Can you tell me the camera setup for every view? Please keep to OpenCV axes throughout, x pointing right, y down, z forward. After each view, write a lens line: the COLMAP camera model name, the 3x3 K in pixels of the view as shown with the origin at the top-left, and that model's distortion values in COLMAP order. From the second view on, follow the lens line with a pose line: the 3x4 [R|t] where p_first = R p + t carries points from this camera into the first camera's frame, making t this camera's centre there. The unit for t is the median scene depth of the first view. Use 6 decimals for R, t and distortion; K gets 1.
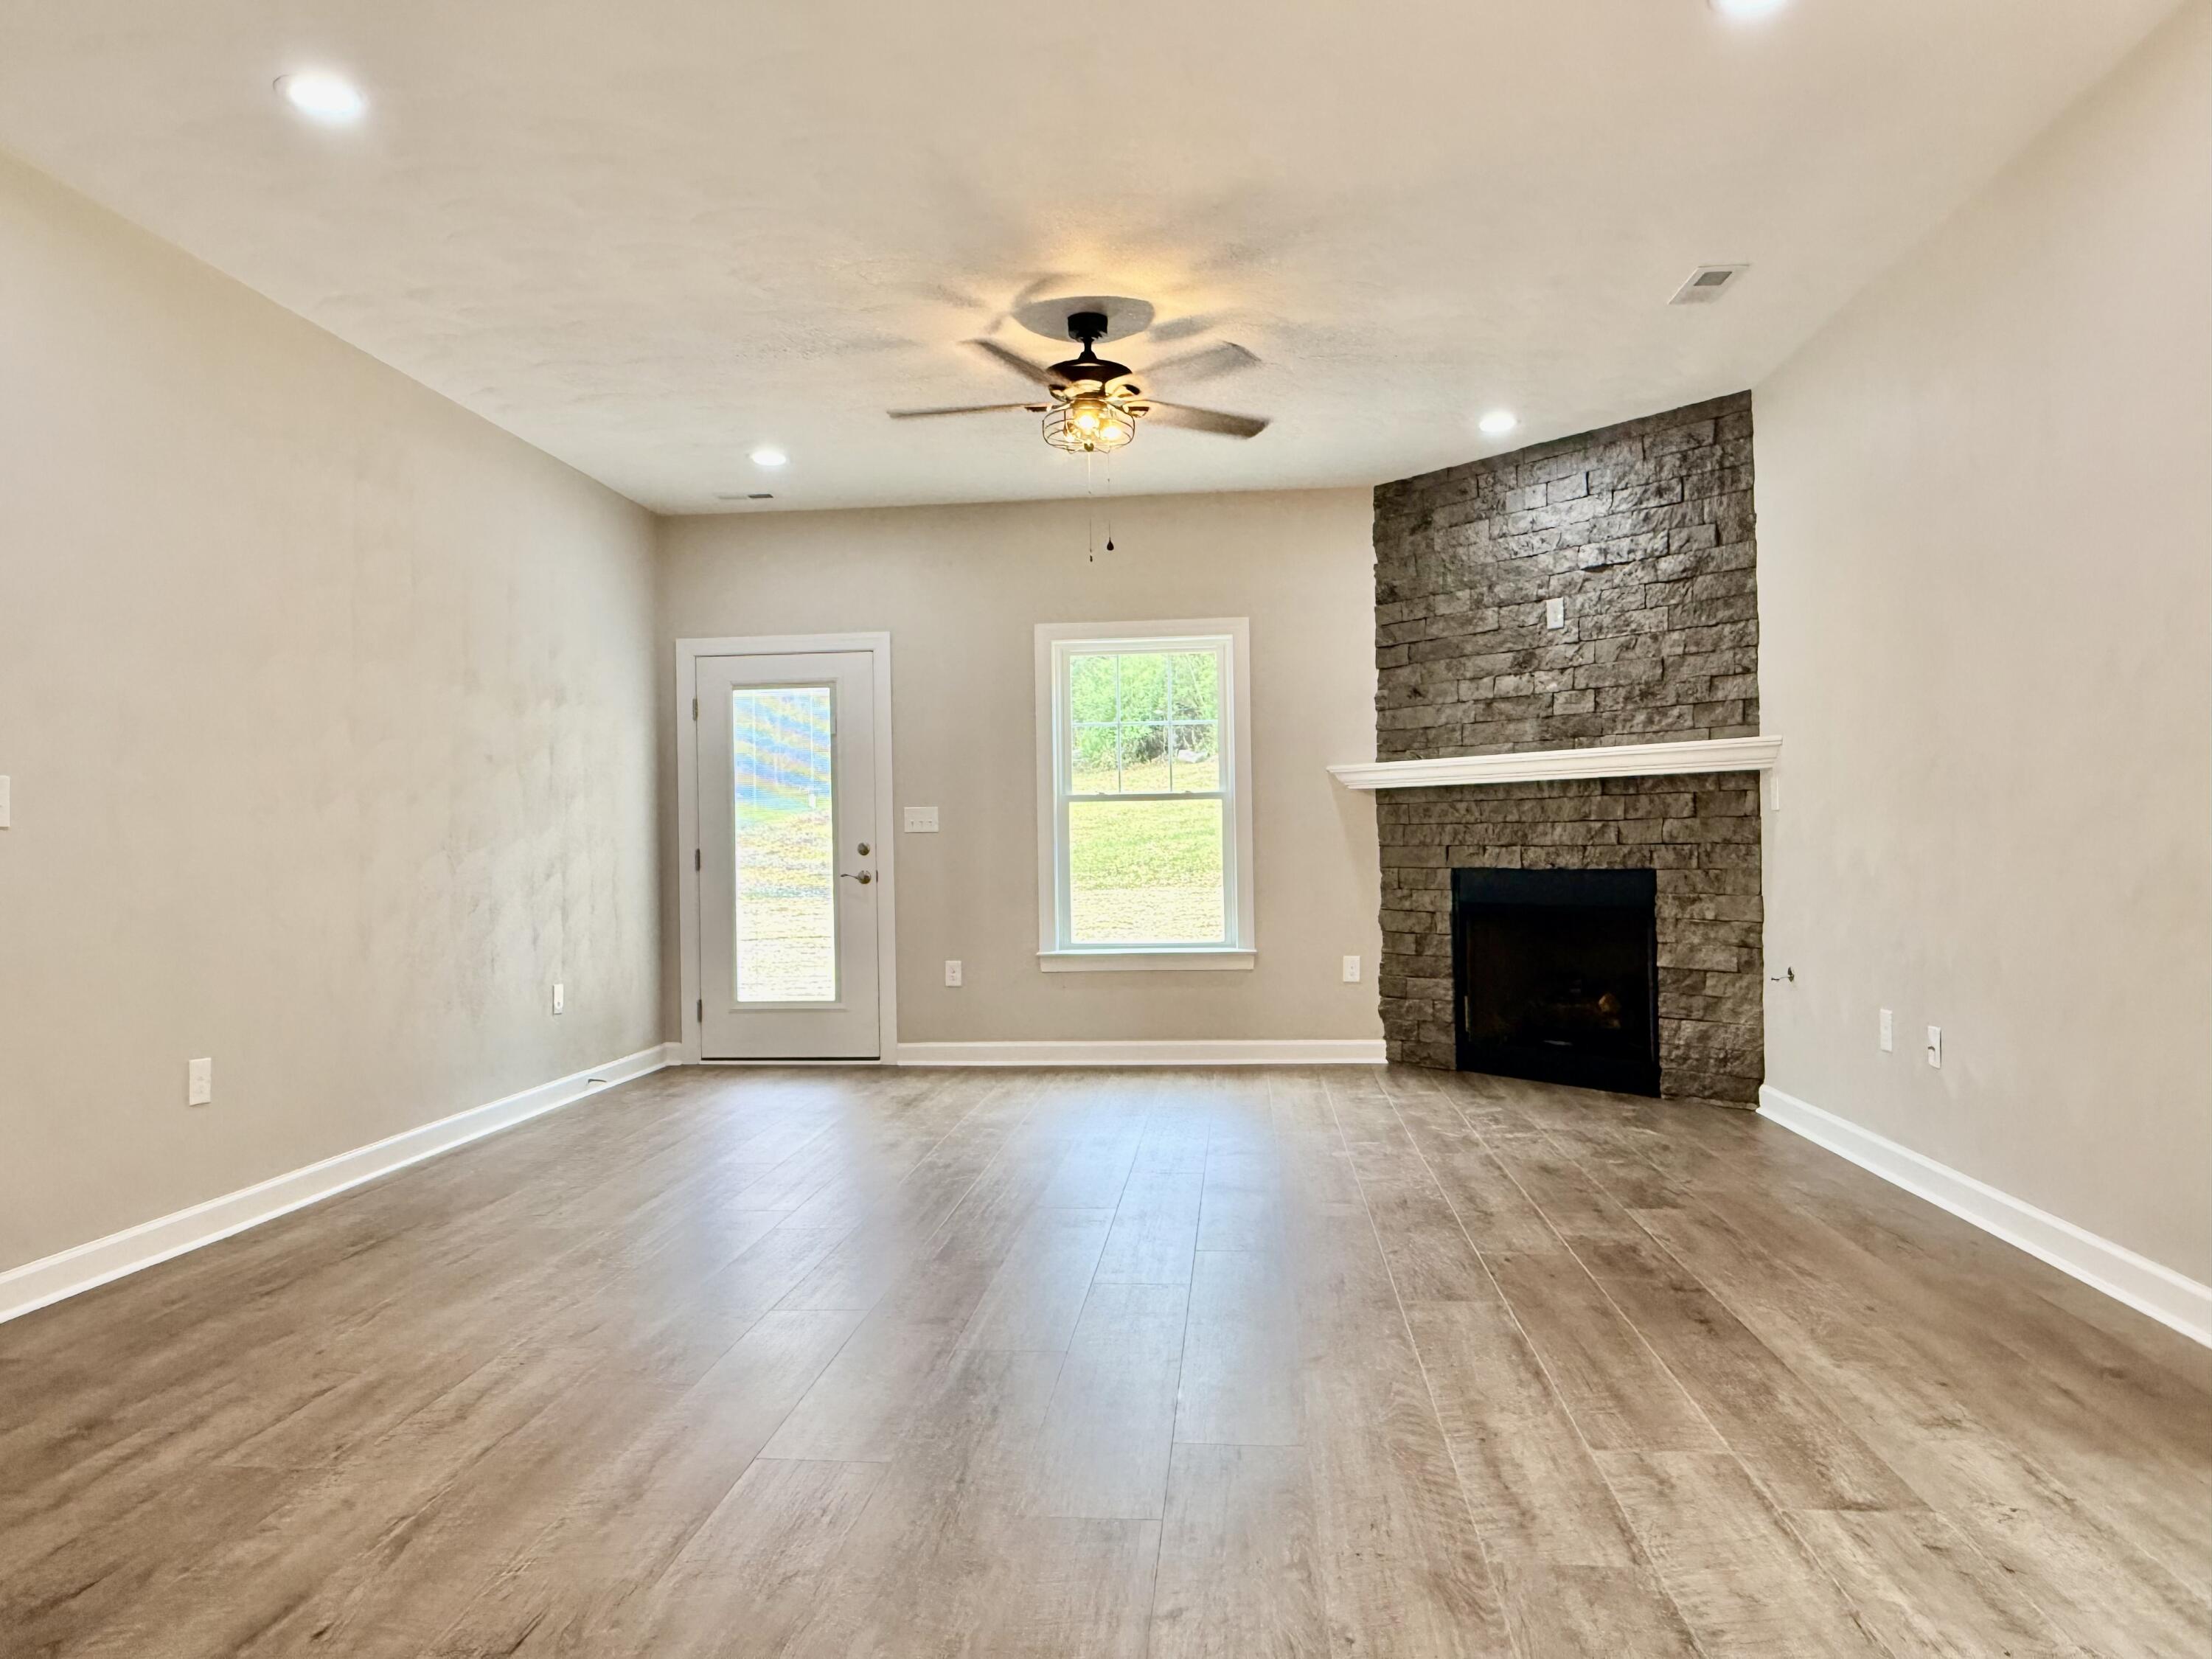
lens RADIAL K [[1519.8, 0, 1104.8], [0, 1519.8, 820.8], [0, 0, 1]] dist [0.053393, -0.000826]
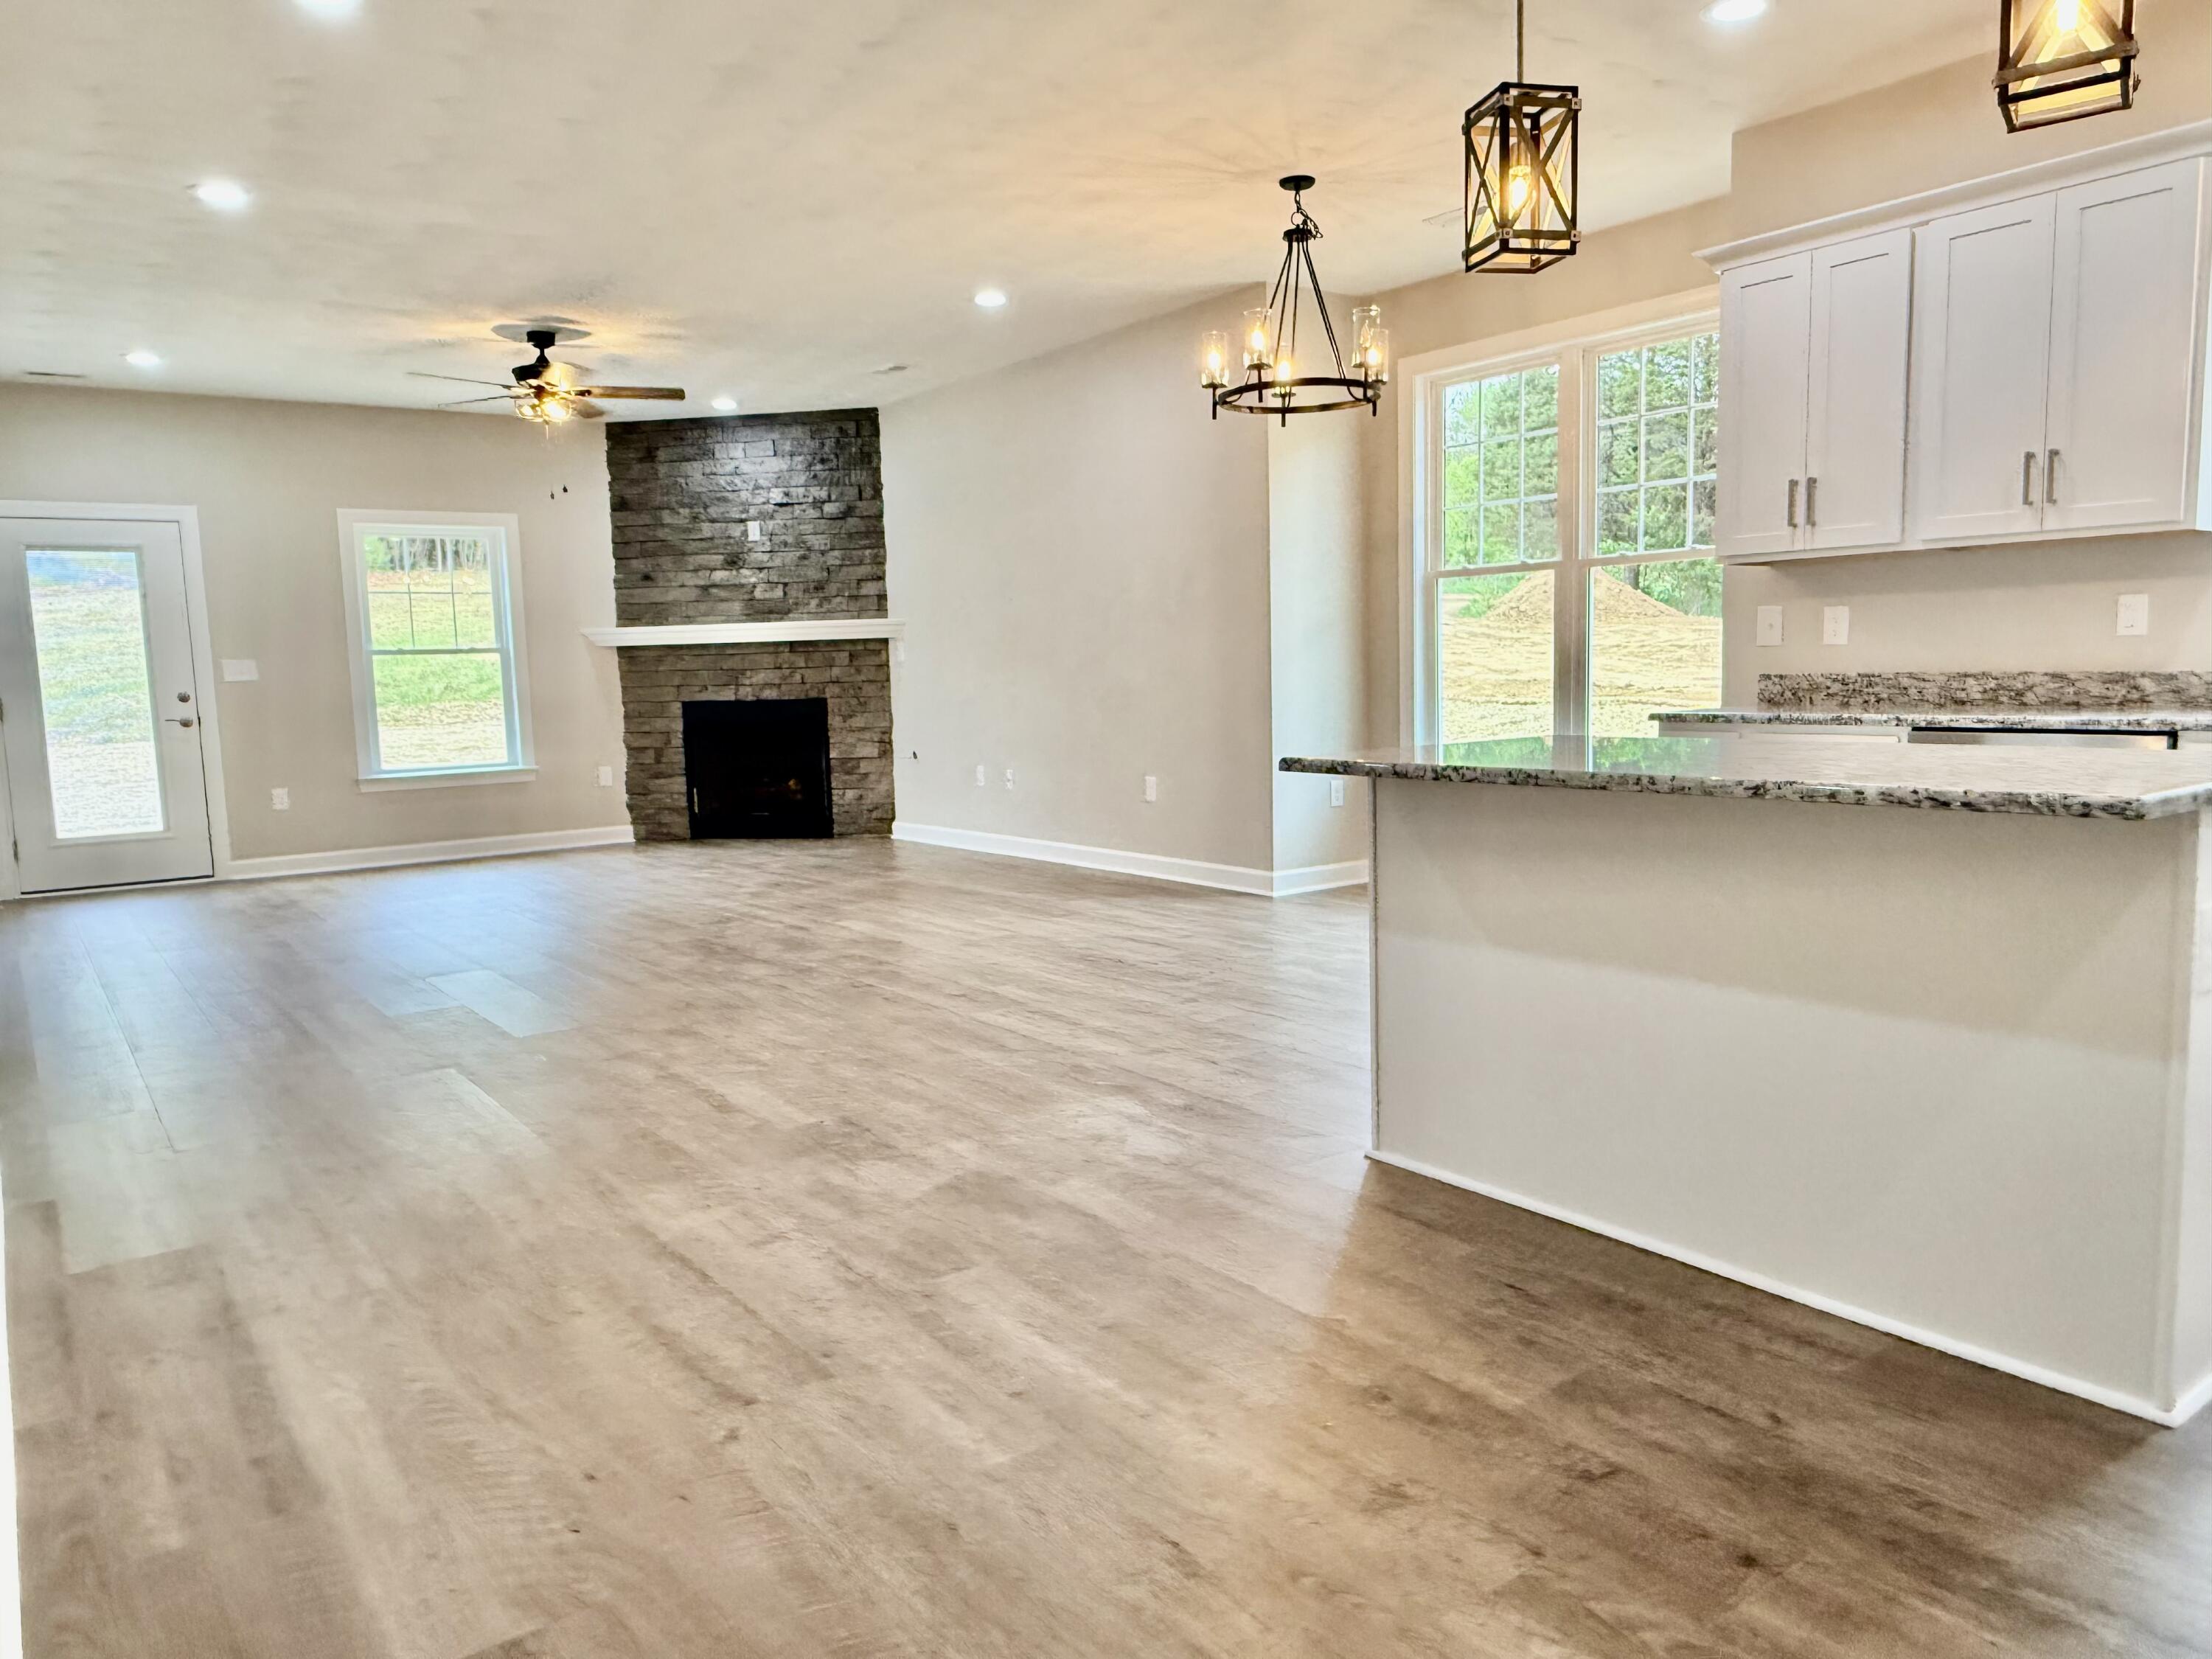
lens RADIAL K [[1519.8, 0, 1104.8], [0, 1519.8, 820.8], [0, 0, 1]] dist [0.053393, -0.000826]
pose [[0.744428, -0.077323, 0.663211, -0.471967], [0.008170, 0.994253, 0.106748, -0.008545], [-0.667653, -0.074048, 0.740781, -0.377307]]
